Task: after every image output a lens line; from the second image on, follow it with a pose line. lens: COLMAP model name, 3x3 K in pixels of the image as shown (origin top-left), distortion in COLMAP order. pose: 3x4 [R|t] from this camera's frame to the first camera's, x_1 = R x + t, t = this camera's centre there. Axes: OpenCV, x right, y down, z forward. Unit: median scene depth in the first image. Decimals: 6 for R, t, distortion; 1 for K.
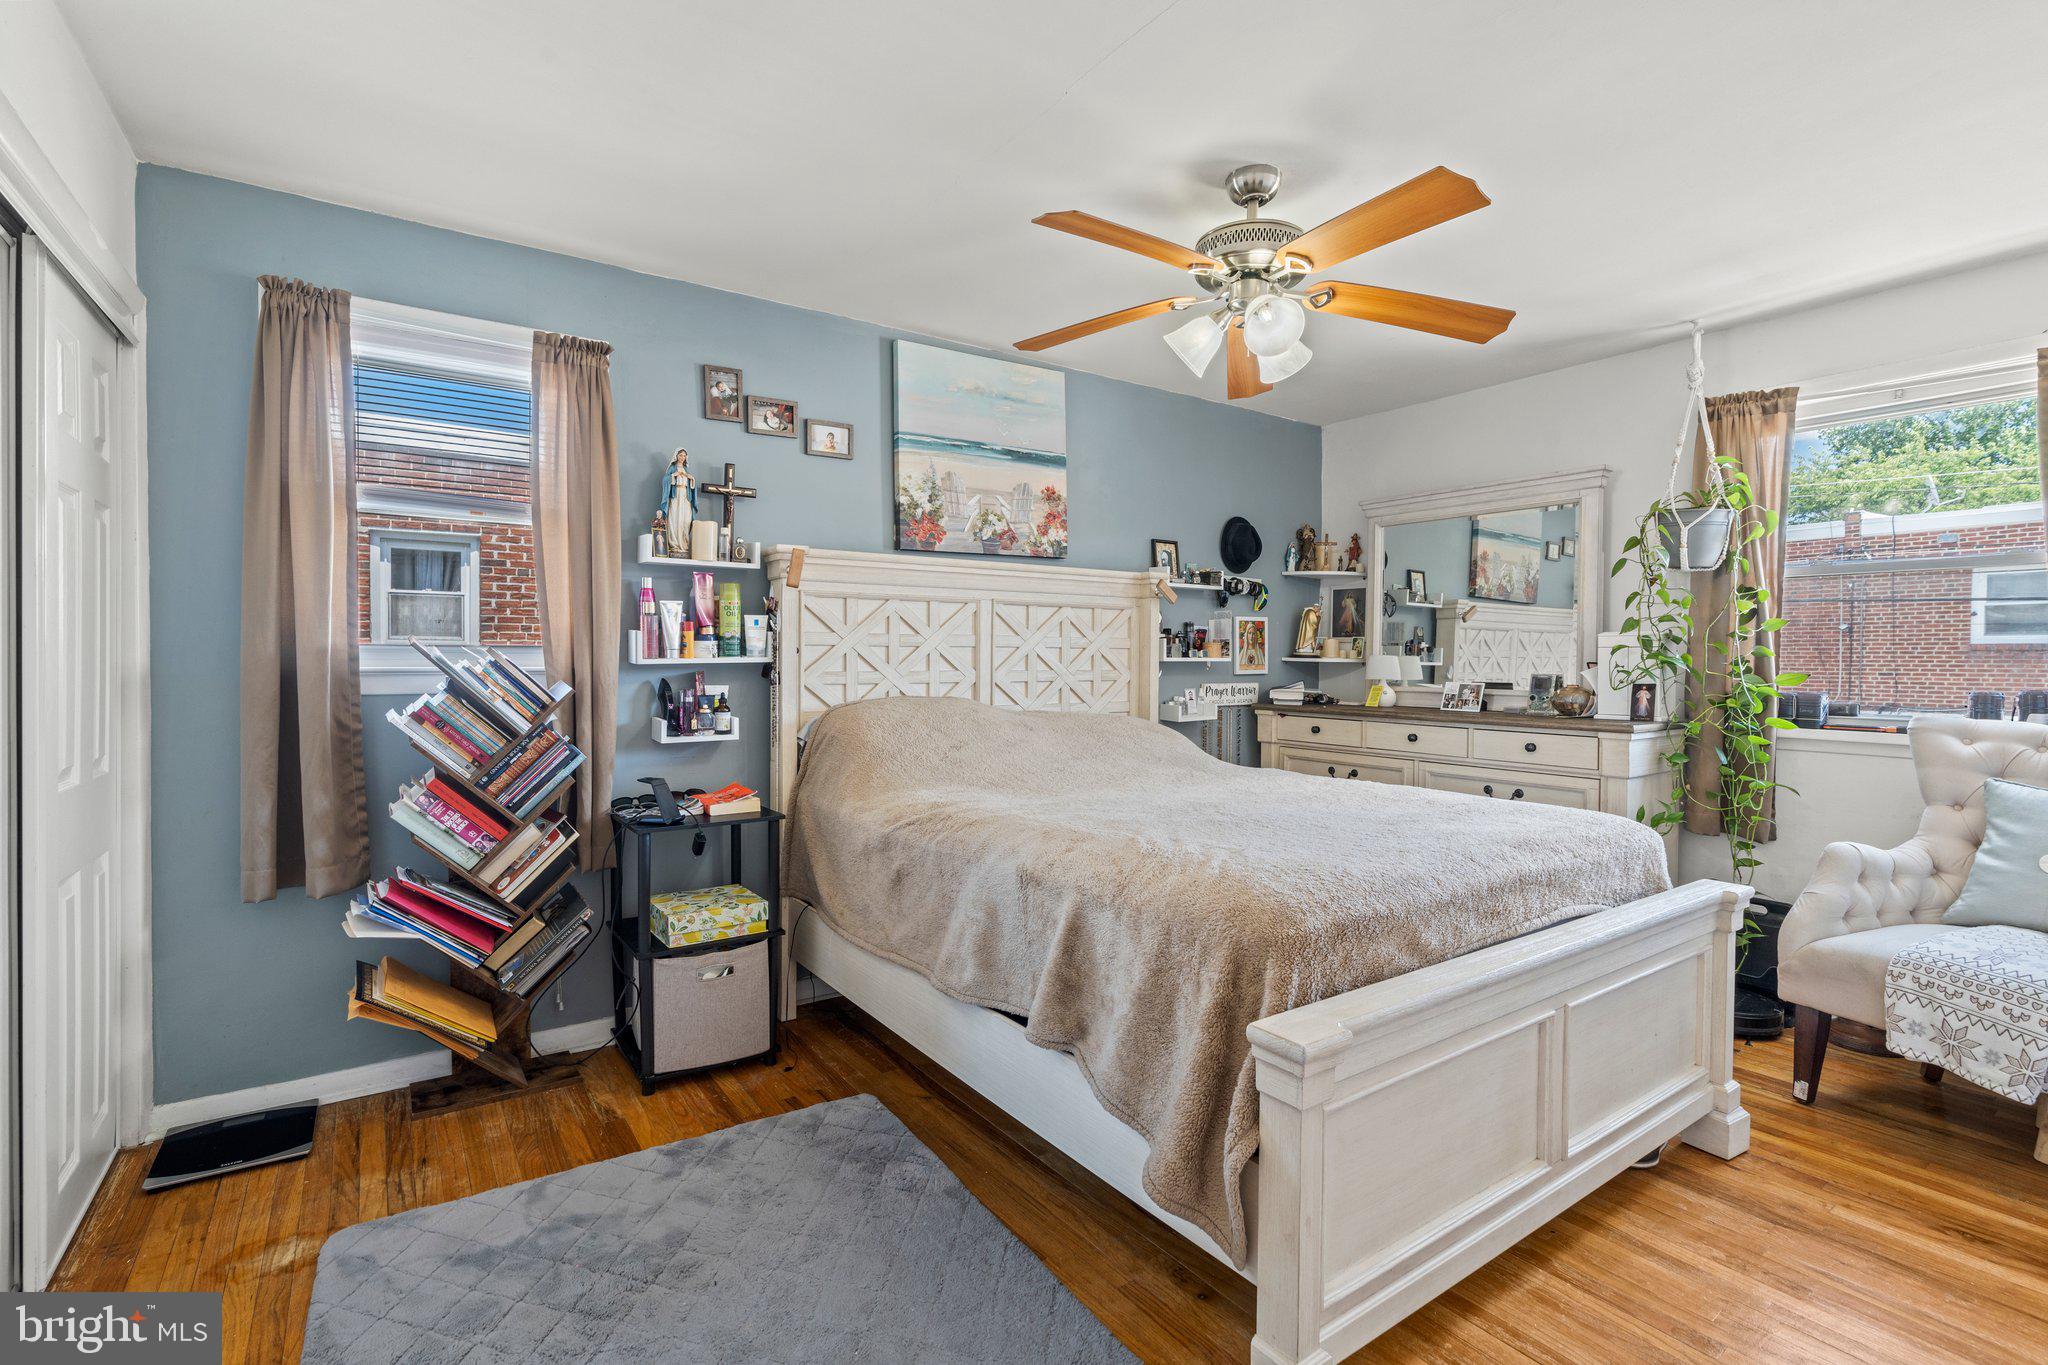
lens RADIAL K [[949.1, 0, 1008.3], [0, 949.1, 674.6], [0, 0, 1]] dist [0.002723, 0.000200]
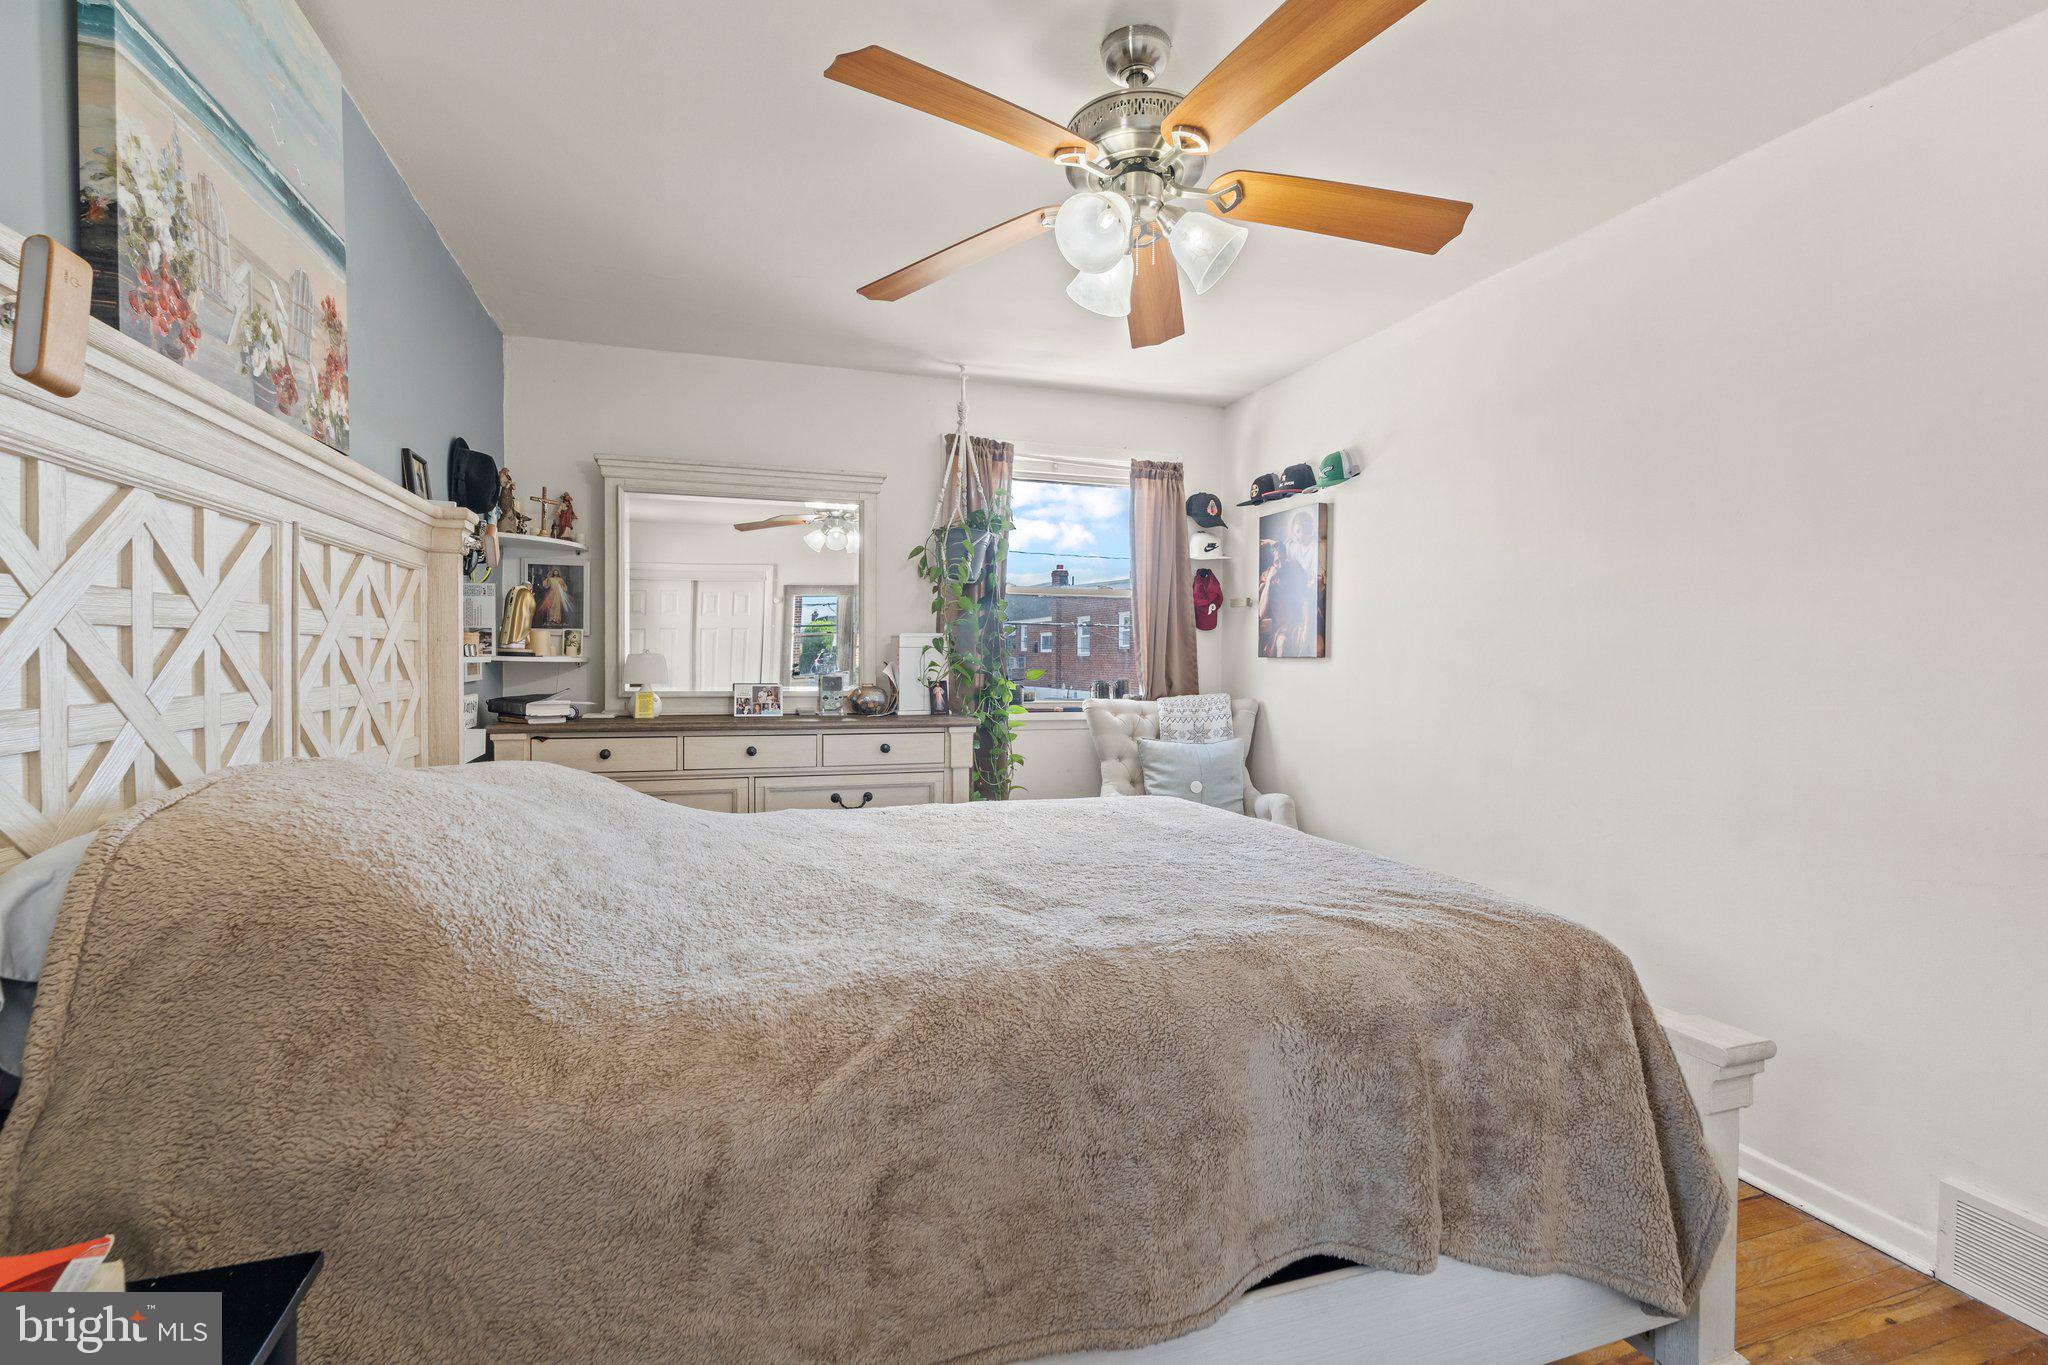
lens RADIAL K [[949.1, 0, 1017.9], [0, 949.1, 675.8], [0, 0, 1]] dist [0.002723, 0.000200]
pose [[0.266914, -0.020491, 0.963502, -0.346216], [0.013805, 0.999753, 0.017438, -0.013401], [-0.963621, 0.008647, 0.267131, 0.575729]]
